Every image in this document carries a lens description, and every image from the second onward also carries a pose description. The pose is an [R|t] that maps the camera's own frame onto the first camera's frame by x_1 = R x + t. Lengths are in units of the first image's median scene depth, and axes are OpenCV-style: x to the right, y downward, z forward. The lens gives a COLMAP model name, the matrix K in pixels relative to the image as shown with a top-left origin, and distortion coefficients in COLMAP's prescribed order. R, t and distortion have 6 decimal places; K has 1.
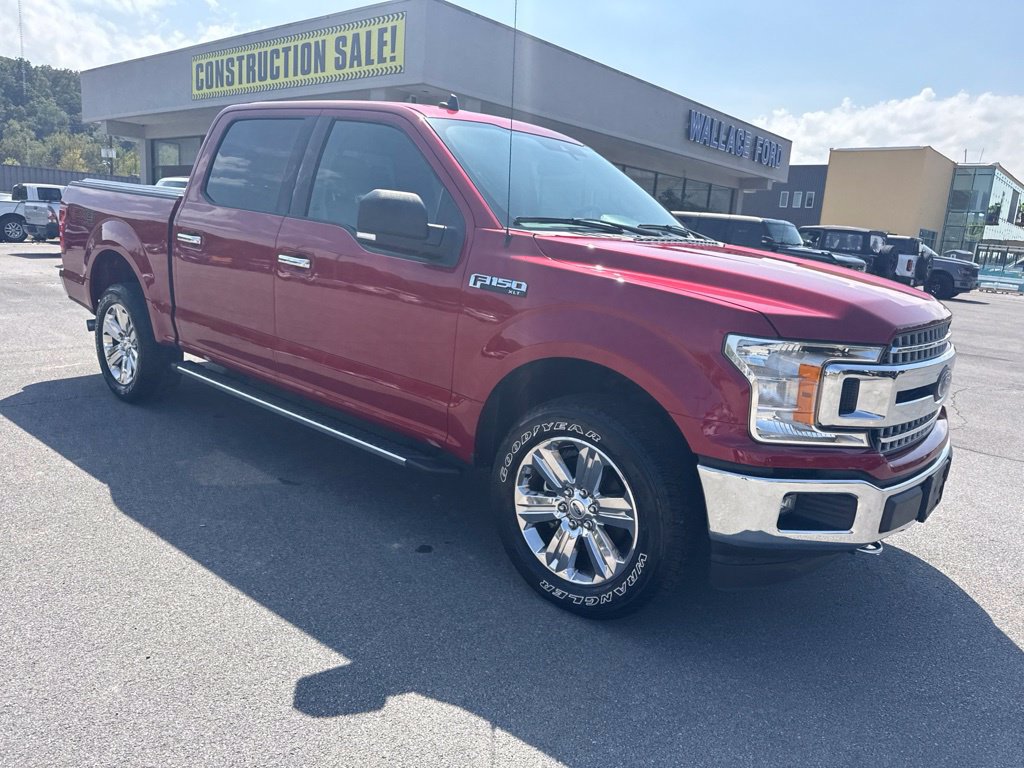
lens RADIAL K [[729.0, 0, 517.6], [0, 729.0, 383.5], [0, 0, 1]] dist [0.026045, -0.028525]
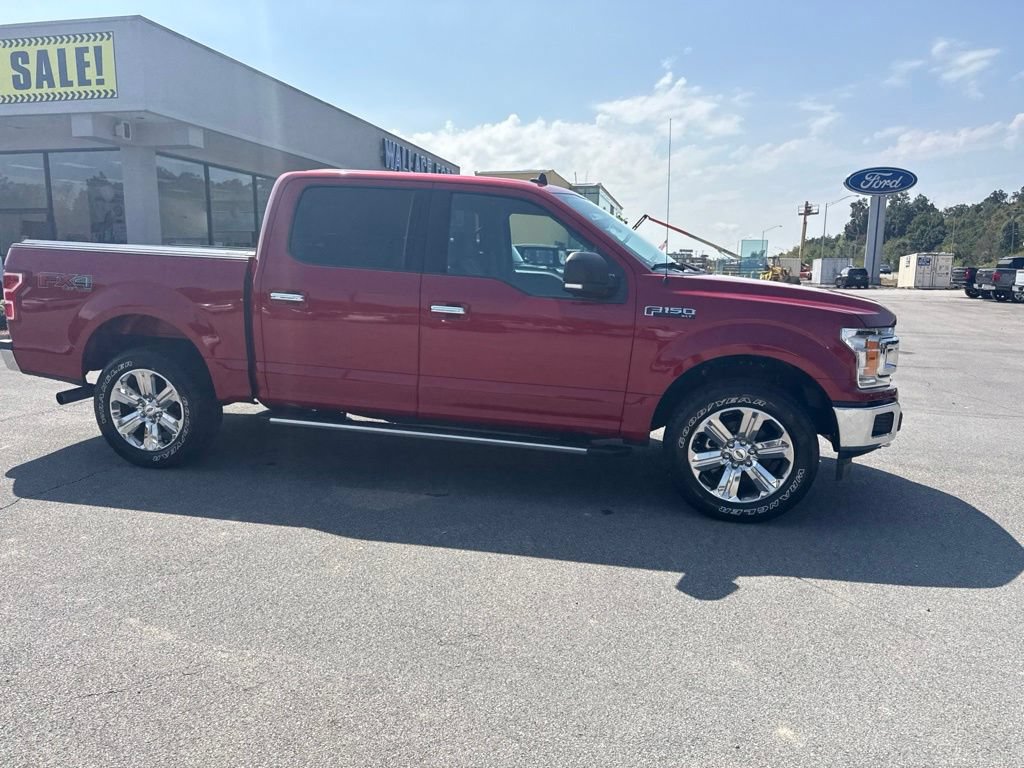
lens RADIAL K [[729.0, 0, 516.5], [0, 729.0, 388.5], [0, 0, 1]] dist [0.026045, -0.028525]
pose [[0.884779, -0.132674, 0.446726, -0.170929], [0.139662, 0.990046, 0.017424, -0.009424], [-0.444591, 0.046974, 0.894501, -0.028056]]
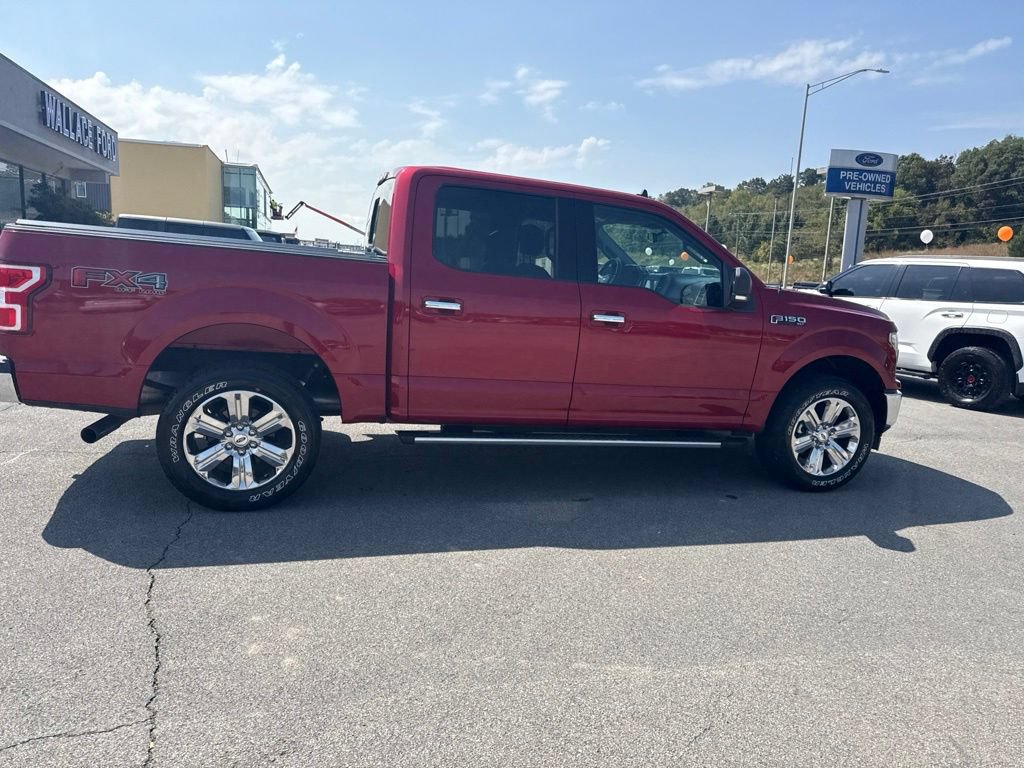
lens RADIAL K [[729.0, 0, 517.4], [0, 729.0, 386.1], [0, 0, 1]] dist [0.026045, -0.028525]
pose [[0.558467, -0.172802, 0.811329, -0.319676], [0.155606, 0.982523, 0.102154, -0.046037], [-0.814801, 0.069198, 0.575596, 0.094614]]
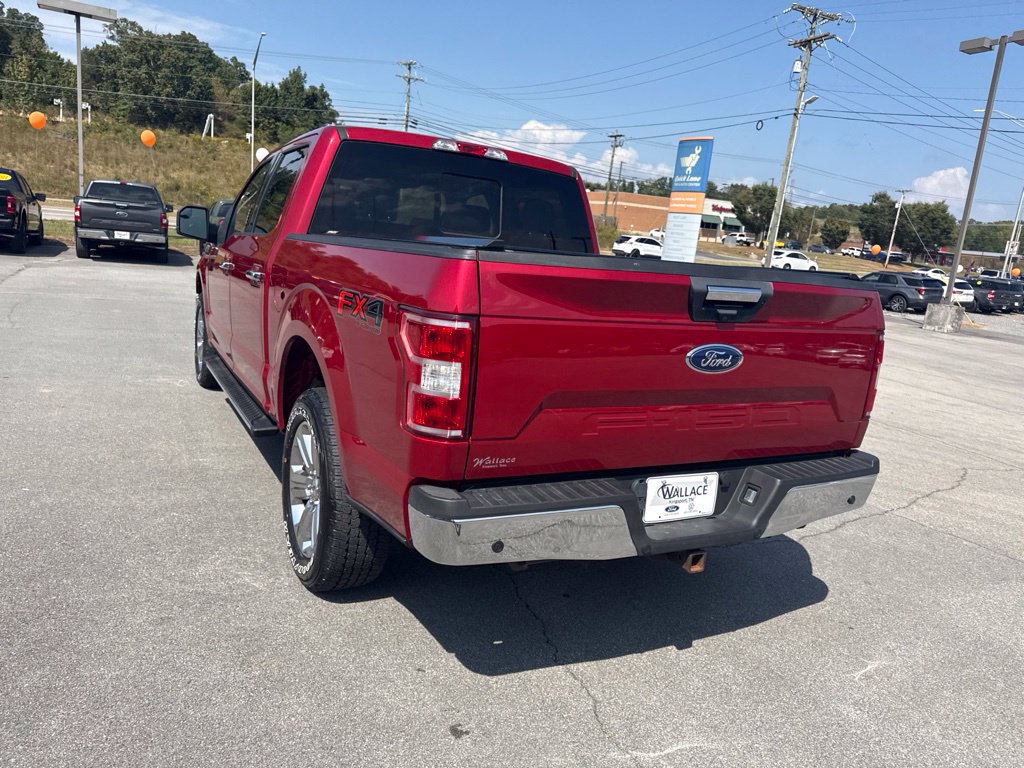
lens RADIAL K [[729.0, 0, 515.5], [0, 729.0, 387.7], [0, 0, 1]] dist [0.026045, -0.028525]
pose [[-0.918504, -0.230269, 0.321446, -0.196735], [-0.081178, 0.905434, 0.416652, -0.141681], [-0.386990, 0.356602, -0.850338, 0.548285]]
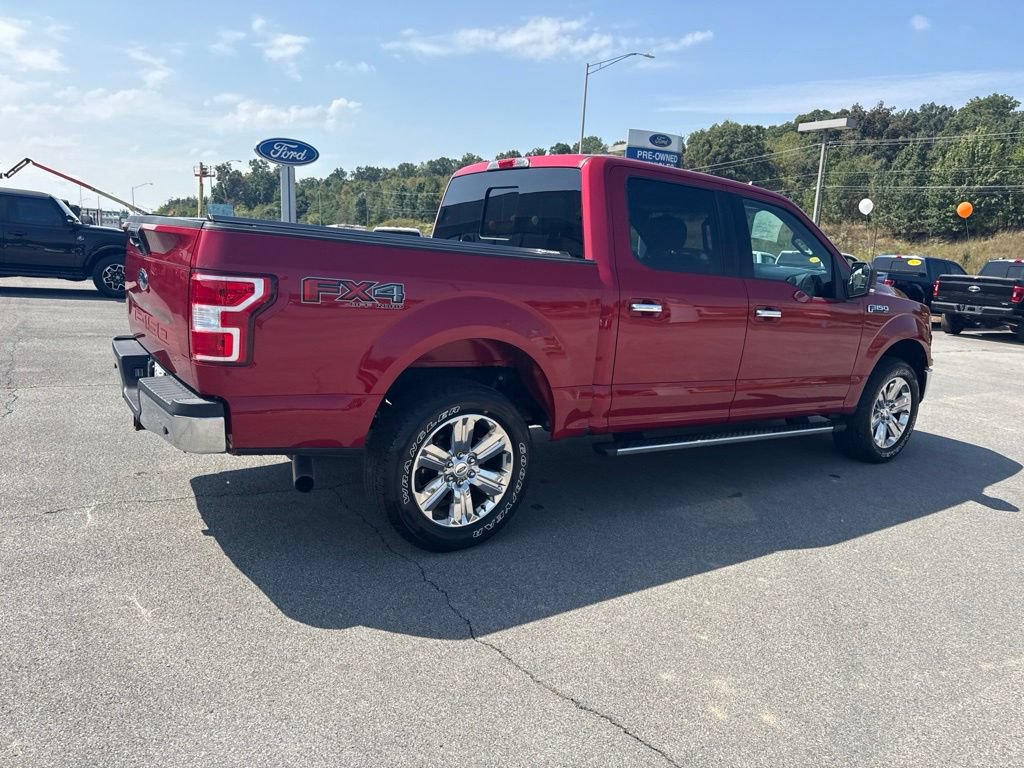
lens RADIAL K [[729.0, 0, 512.4], [0, 729.0, 387.0], [0, 0, 1]] dist [0.026045, -0.028525]
pose [[0.273347, -0.233885, 0.933048, -0.365935], [0.163330, 0.967190, 0.194594, -0.081357], [-0.947948, 0.099203, 0.302579, 0.235932]]
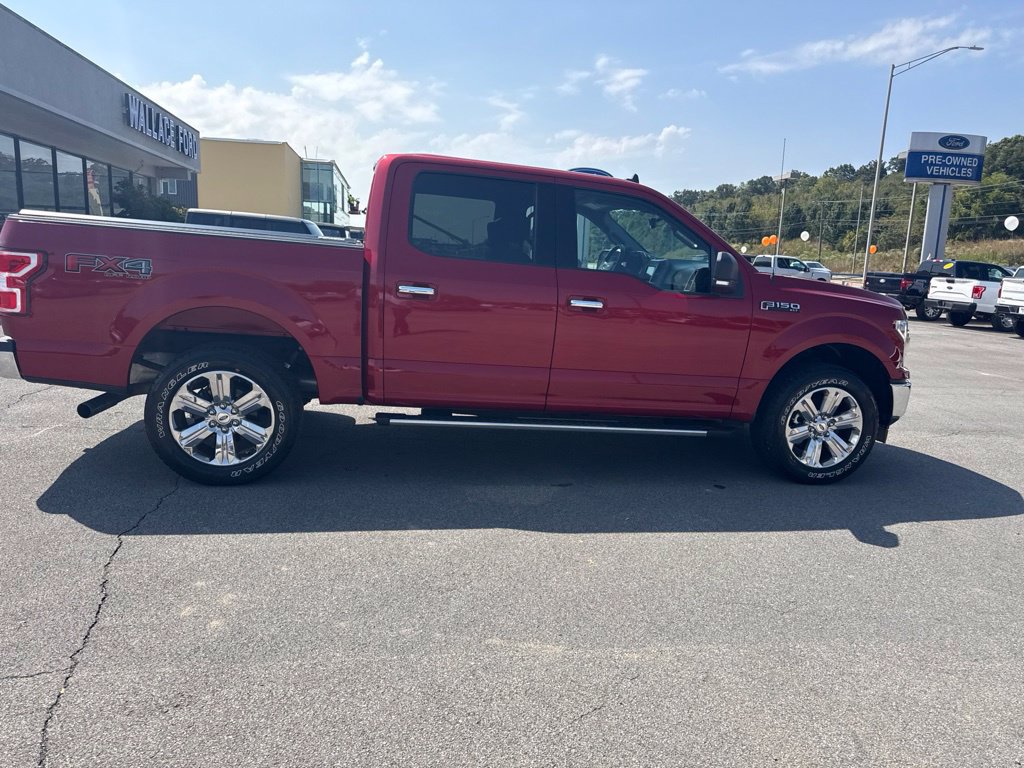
lens RADIAL K [[729.0, 0, 516.9], [0, 729.0, 383.6], [0, 0, 1]] dist [0.026045, -0.028525]
pose [[0.641200, -0.170993, 0.748080, -0.299498], [0.153360, 0.983745, 0.093412, -0.037562], [-0.751893, 0.054830, 0.657001, 0.063790]]
